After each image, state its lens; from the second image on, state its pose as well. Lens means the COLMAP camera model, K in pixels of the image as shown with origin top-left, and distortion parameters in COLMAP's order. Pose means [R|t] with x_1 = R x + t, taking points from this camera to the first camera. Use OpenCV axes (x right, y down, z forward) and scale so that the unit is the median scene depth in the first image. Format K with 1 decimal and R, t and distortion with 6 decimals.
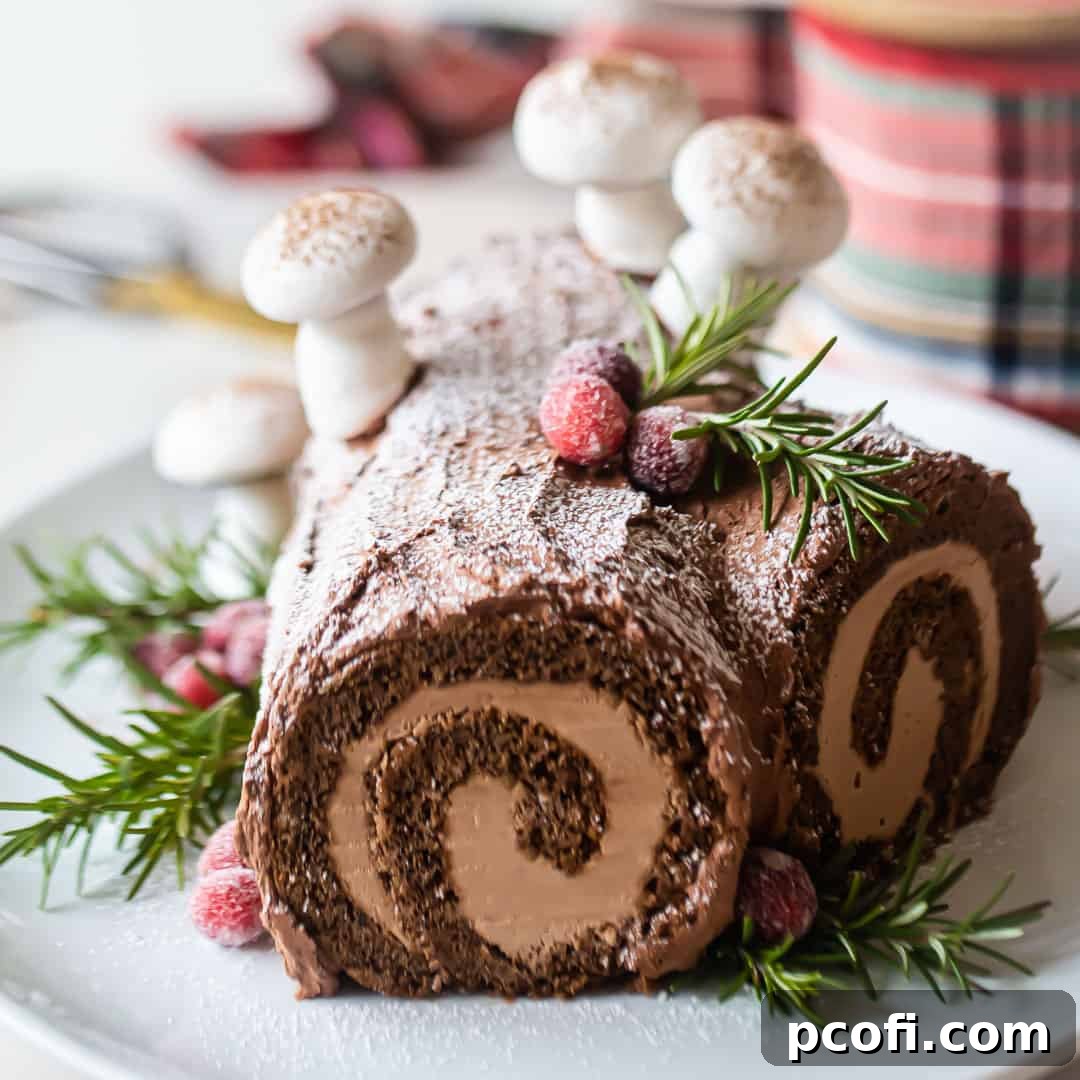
lens RADIAL K [[4525.6, 0, 539.4], [0, 4525.6, 534.7], [0, 0, 1]] dist [0.192830, 0.000000]
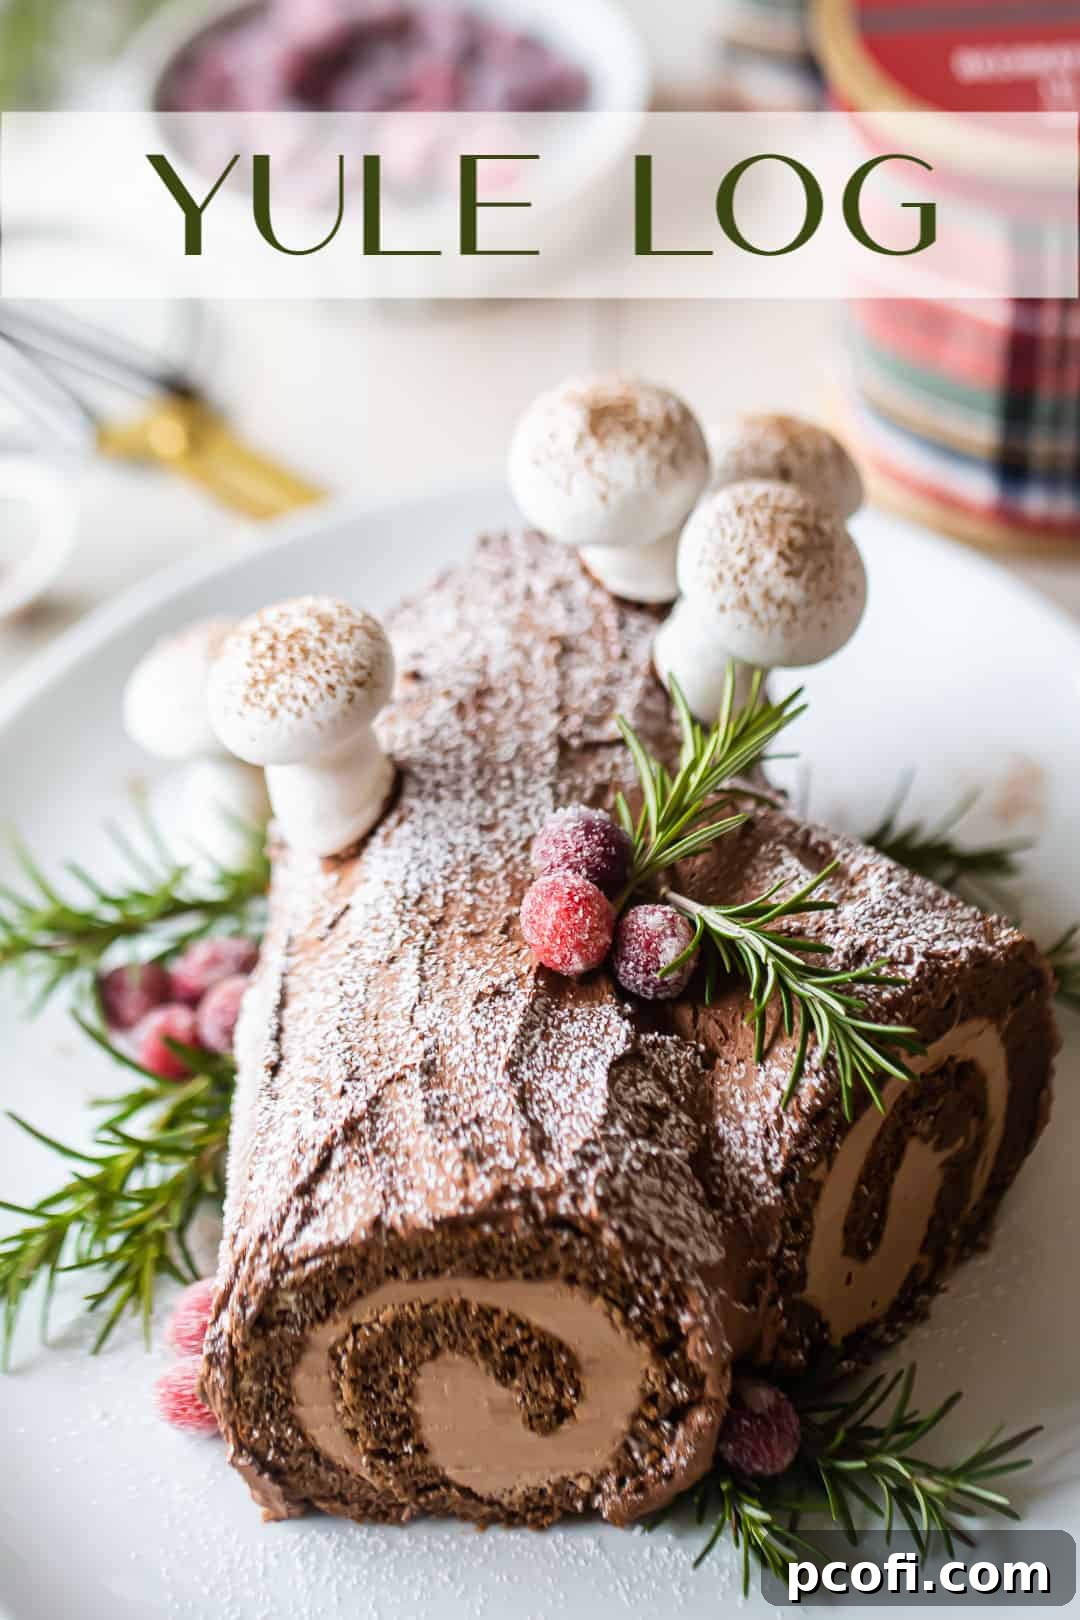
lens RADIAL K [[4762.8, 0, 534.5], [0, 4762.8, 822.1], [0, 0, 1]] dist [0.034509, 0.000000]
pose [[0.999755, 0.015350, -0.015921, 0.018955], [-0.009576, 0.949364, 0.314032, -0.364922], [0.019936, -0.313803, 0.949279, 0.074984]]
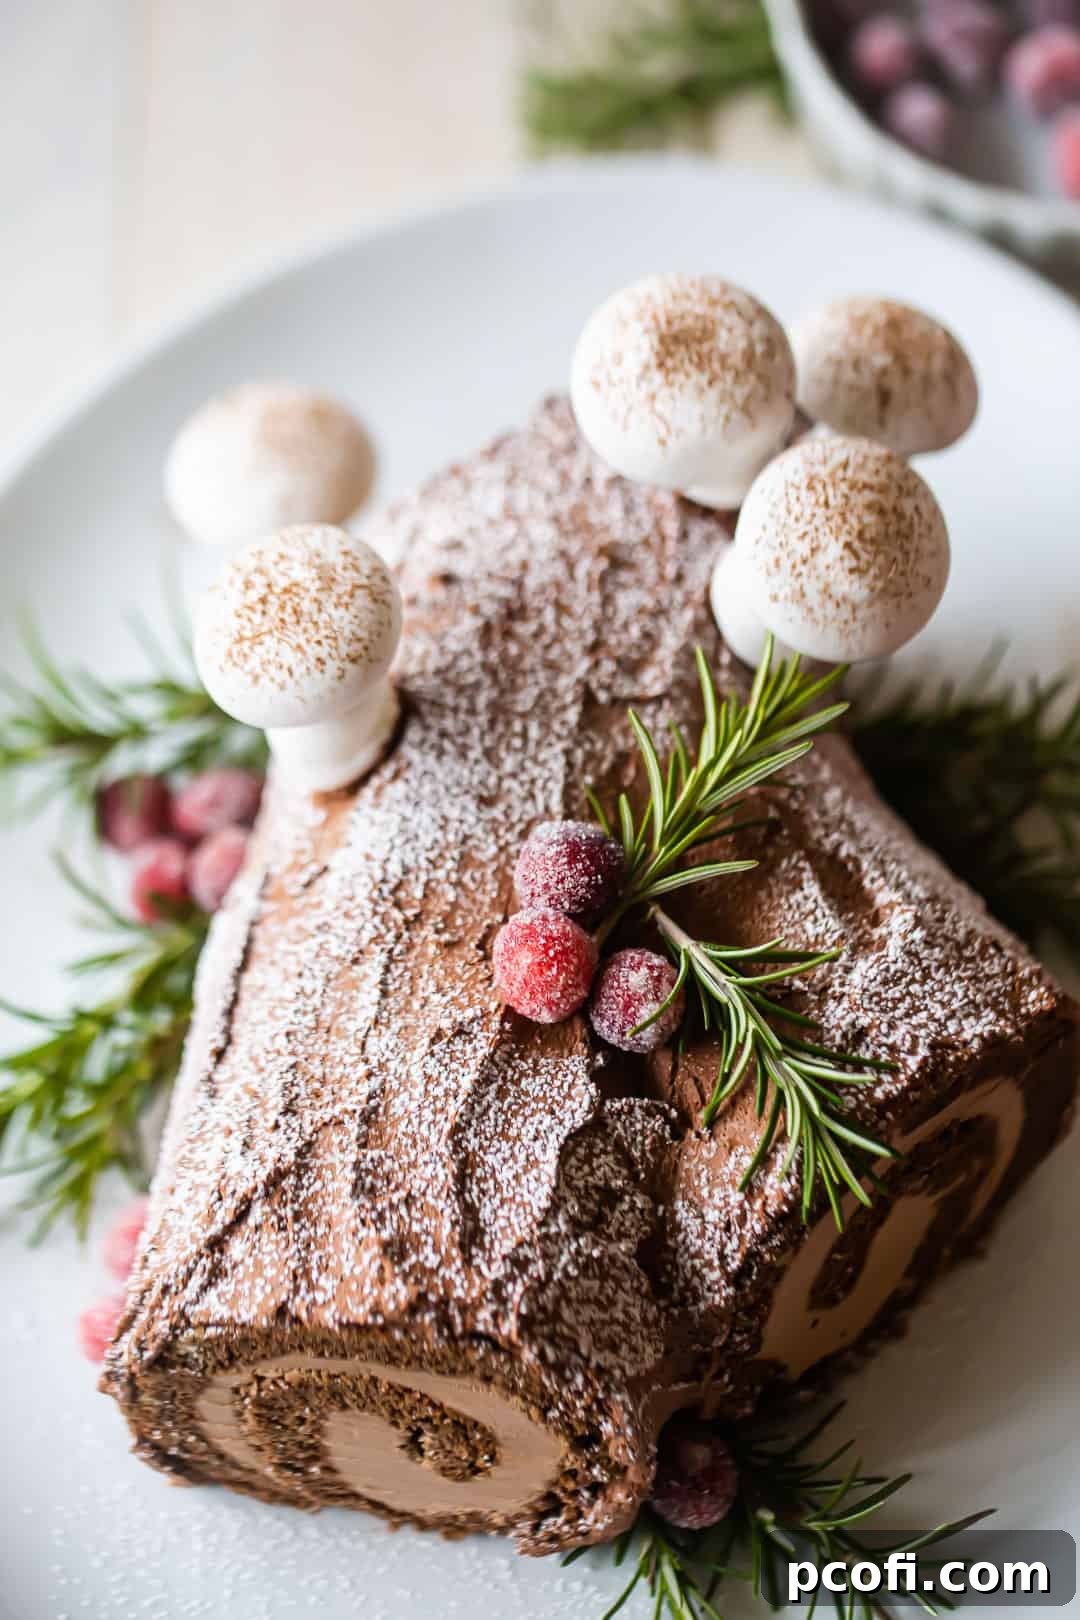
lens RADIAL K [[4318.1, 0, 549.0], [0, 4318.1, 817.9], [0, 0, 1]] dist [0.124724, 0.000000]
pose [[0.985899, 0.151349, -0.071389, 0.066580], [-0.082537, 0.810909, 0.579322, -0.534765], [0.145569, -0.565261, 0.811966, 0.366573]]
